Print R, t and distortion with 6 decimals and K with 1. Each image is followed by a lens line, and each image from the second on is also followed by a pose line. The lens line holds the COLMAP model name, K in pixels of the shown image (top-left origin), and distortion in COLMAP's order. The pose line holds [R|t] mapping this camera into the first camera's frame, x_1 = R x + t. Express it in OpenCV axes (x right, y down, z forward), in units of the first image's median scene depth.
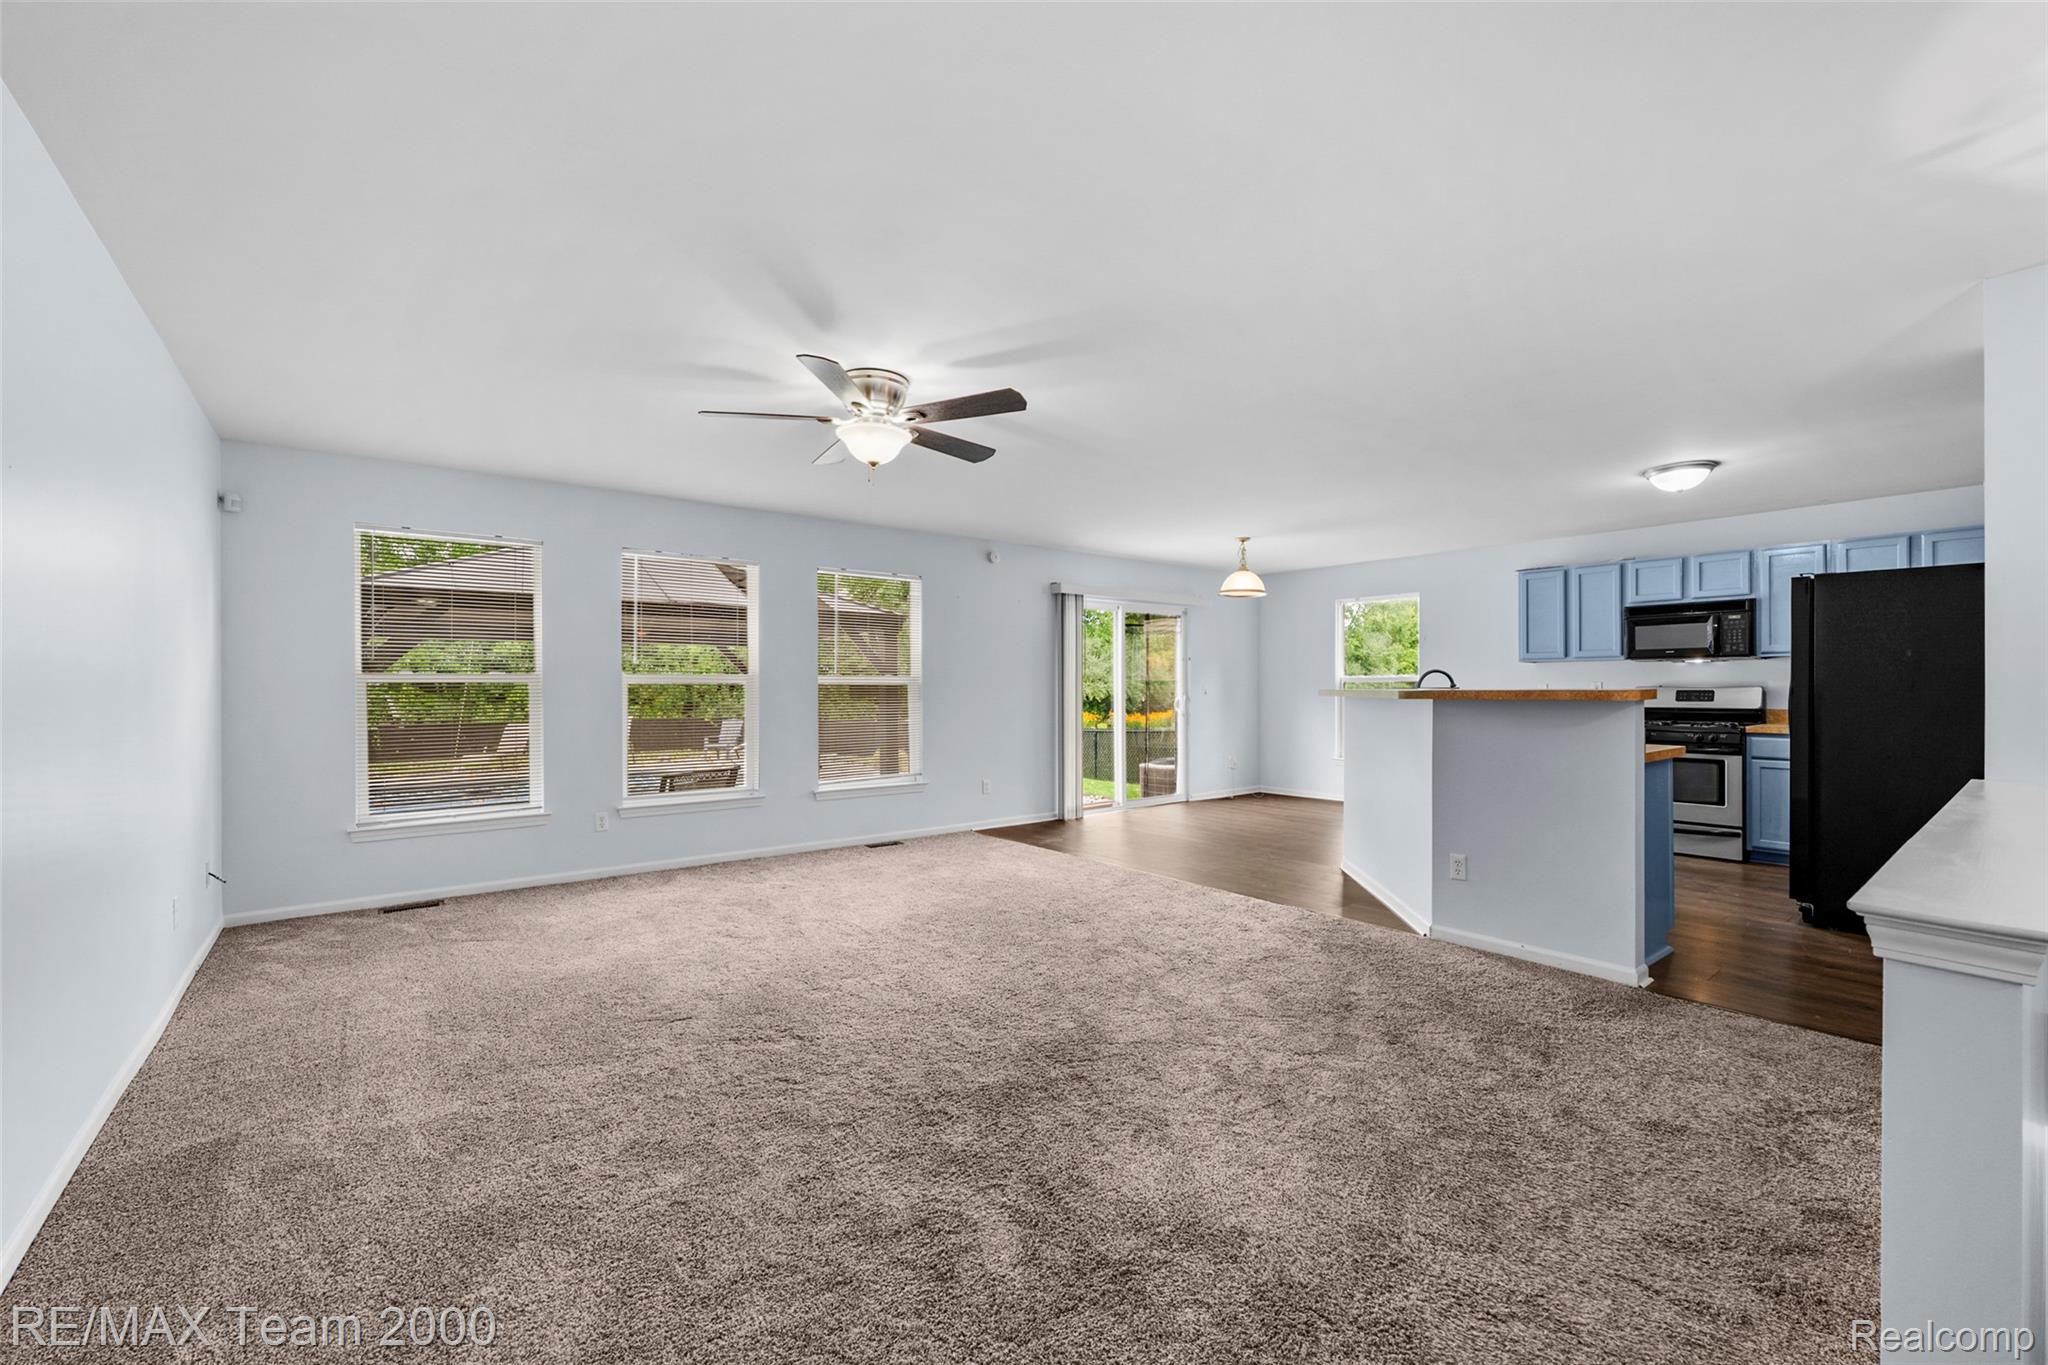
lens RADIAL K [[828.2, 0, 1024.0], [0, 828.2, 682.5], [0, 0, 1]] dist [-0.001240, -0.000249]
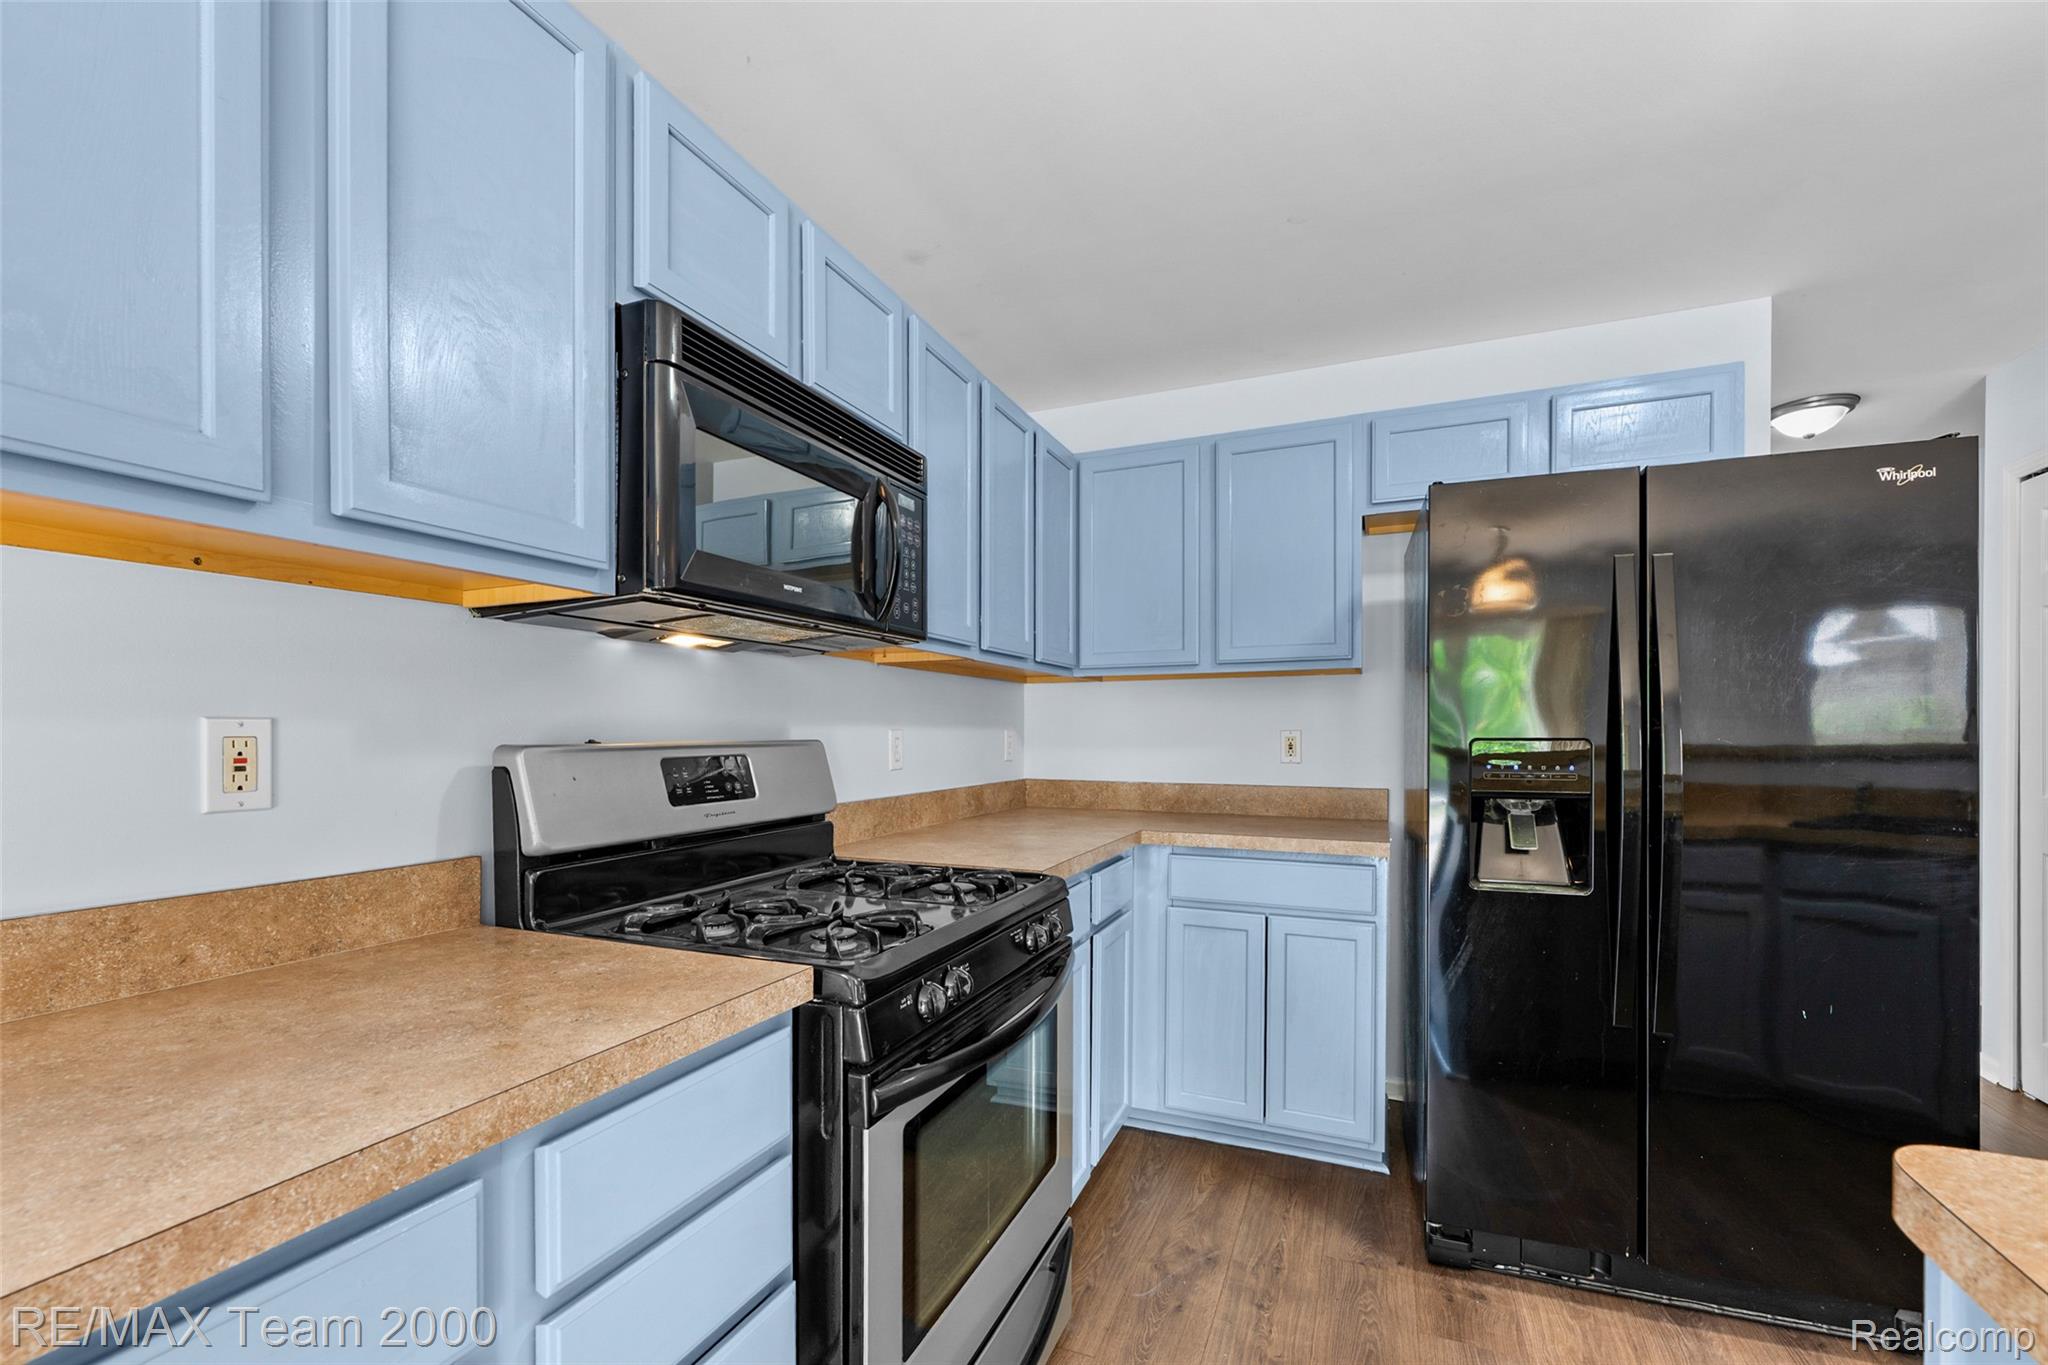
lens RADIAL K [[853.9, 0, 1015.9], [0, 853.9, 734.8], [0, 0, 1]] dist [-0.000887, 0.000093]
pose [[-0.464581, 0.010651, 0.885467, 0.537664], [0.013930, 0.999892, -0.004718, 0.005037], [-0.885421, 0.010142, -0.464679, 1.030751]]
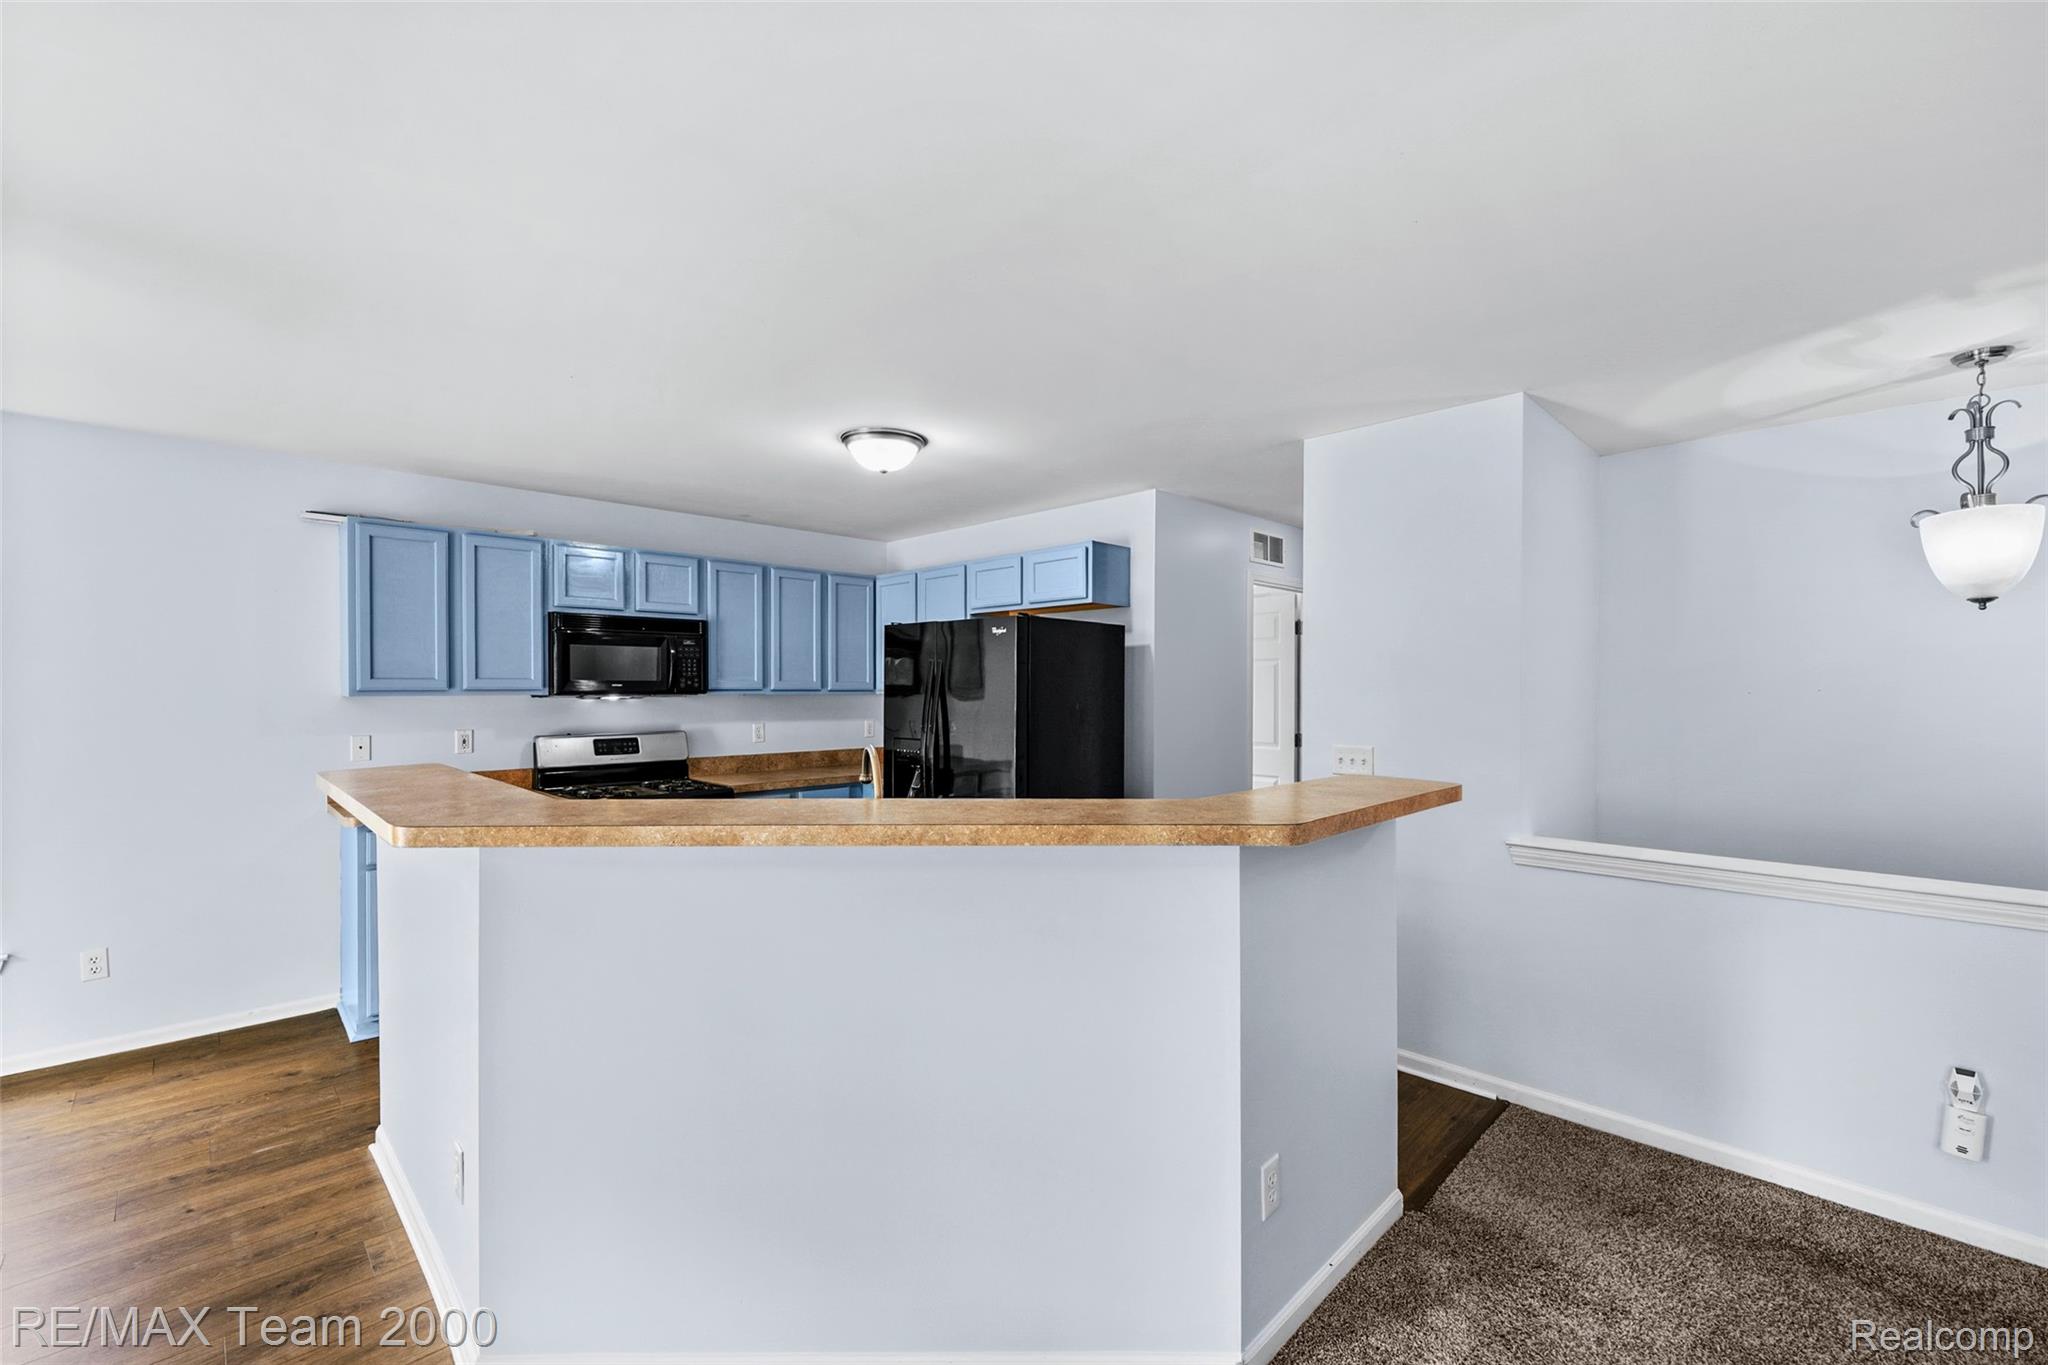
lens RADIAL K [[852.5, 0, 1026.6], [0, 852.5, 691.6], [0, 0, 1]] dist [-0.000773, -0.000179]
pose [[-0.099829, 0.009308, 0.994961, 0.045740], [0.008102, 0.999931, -0.008541, -0.022078], [-0.994972, 0.007209, -0.099898, 0.717430]]
